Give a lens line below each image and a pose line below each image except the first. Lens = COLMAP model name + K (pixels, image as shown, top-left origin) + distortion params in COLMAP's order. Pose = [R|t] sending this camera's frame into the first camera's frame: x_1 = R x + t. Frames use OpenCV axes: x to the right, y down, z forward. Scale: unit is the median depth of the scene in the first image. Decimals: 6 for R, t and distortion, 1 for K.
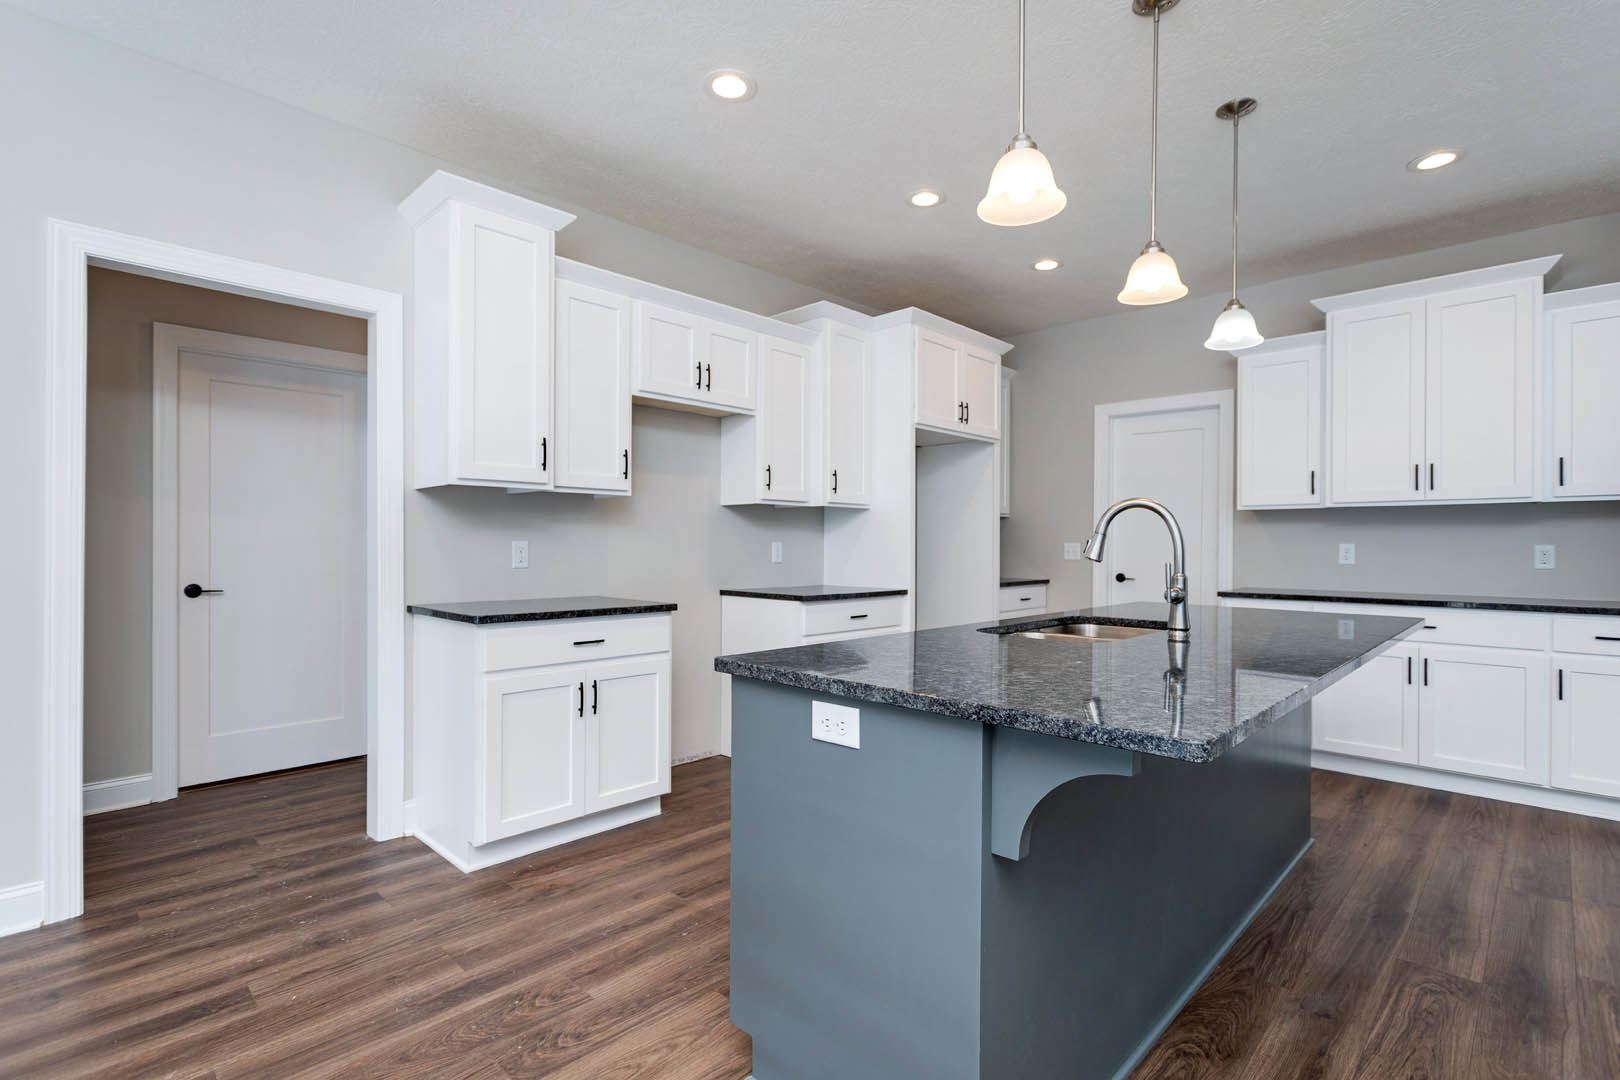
lens RADIAL K [[769.5, 0, 804.9], [0, 769.5, 544.9], [0, 0, 1]] dist [-0.000537, -0.000274]
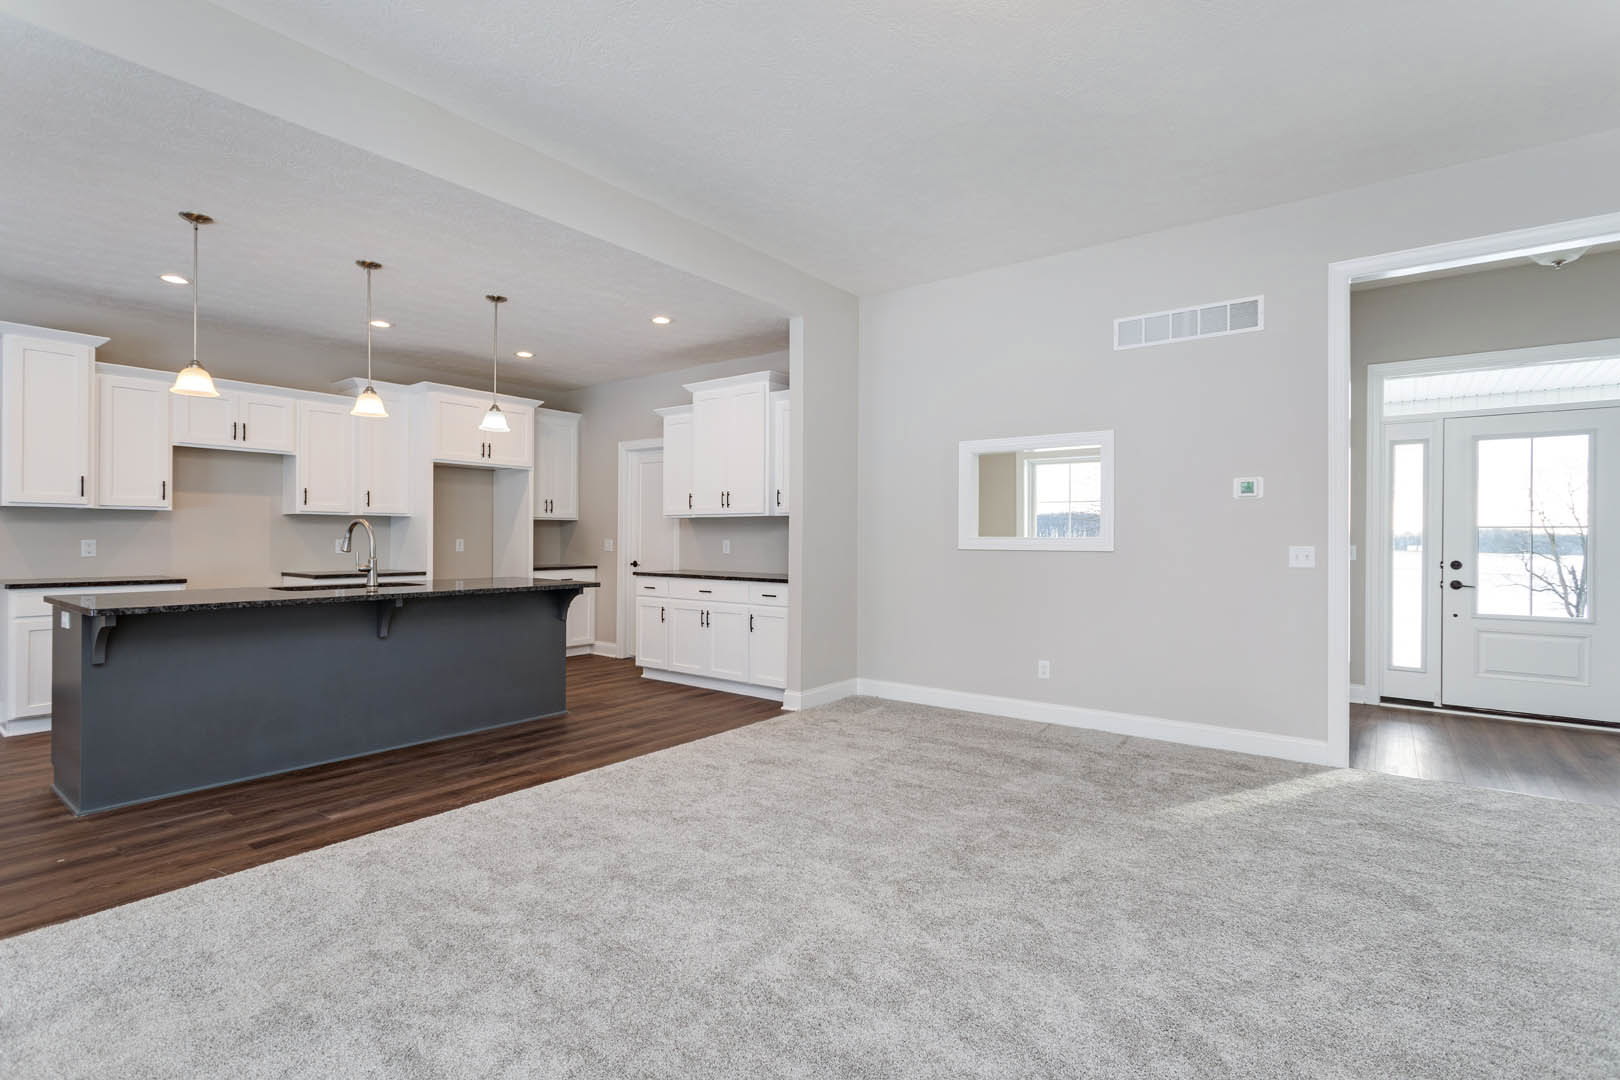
lens RADIAL K [[768.4, 0, 814.2], [0, 768.4, 535.9], [0, 0, 1]] dist [-0.001044, 0.000371]
pose [[0.992389, 0.000994, 0.123136, 0.810926], [-0.000604, 0.999995, -0.003204, -0.007233], [-0.123139, 0.003106, 0.992385, -0.647893]]
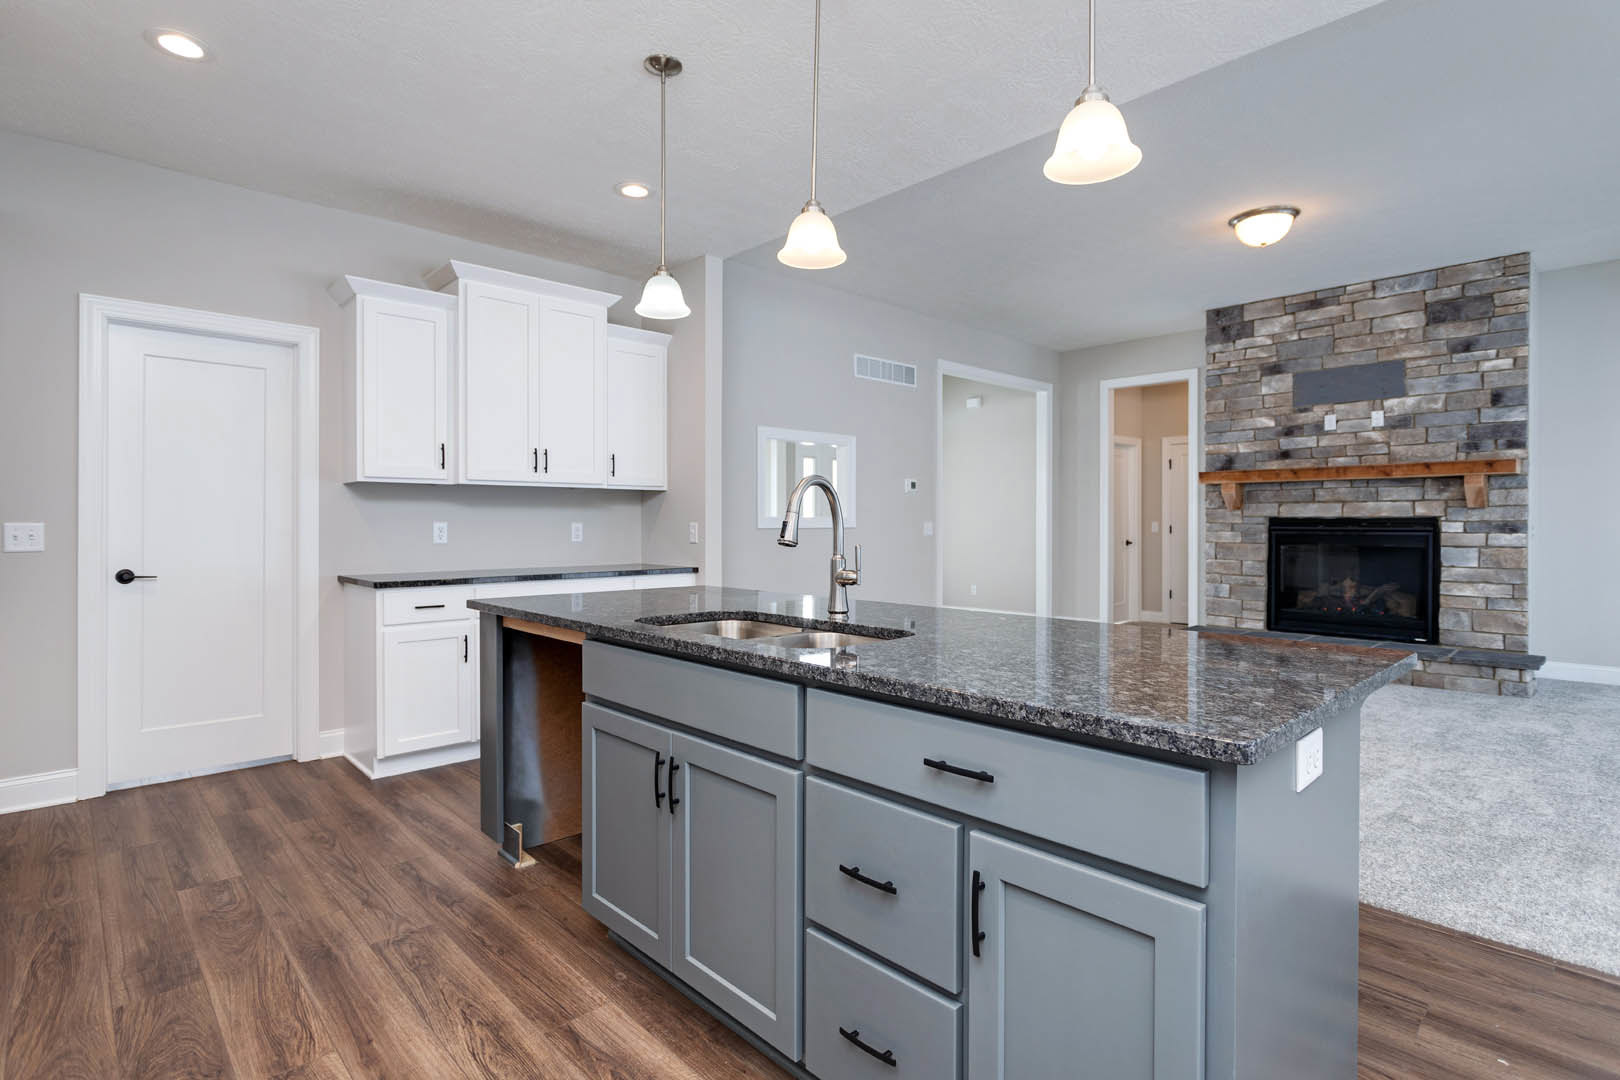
lens RADIAL K [[798.9, 0, 806.7], [0, 798.9, 527.3], [0, 0, 1]] dist [-0.004041, 0.000392]
pose [[0.040969, -0.010322, 0.999107, -0.317548], [0.002804, 0.999944, 0.010216, -0.004557], [-0.999156, 0.002383, 0.040996, 0.591742]]
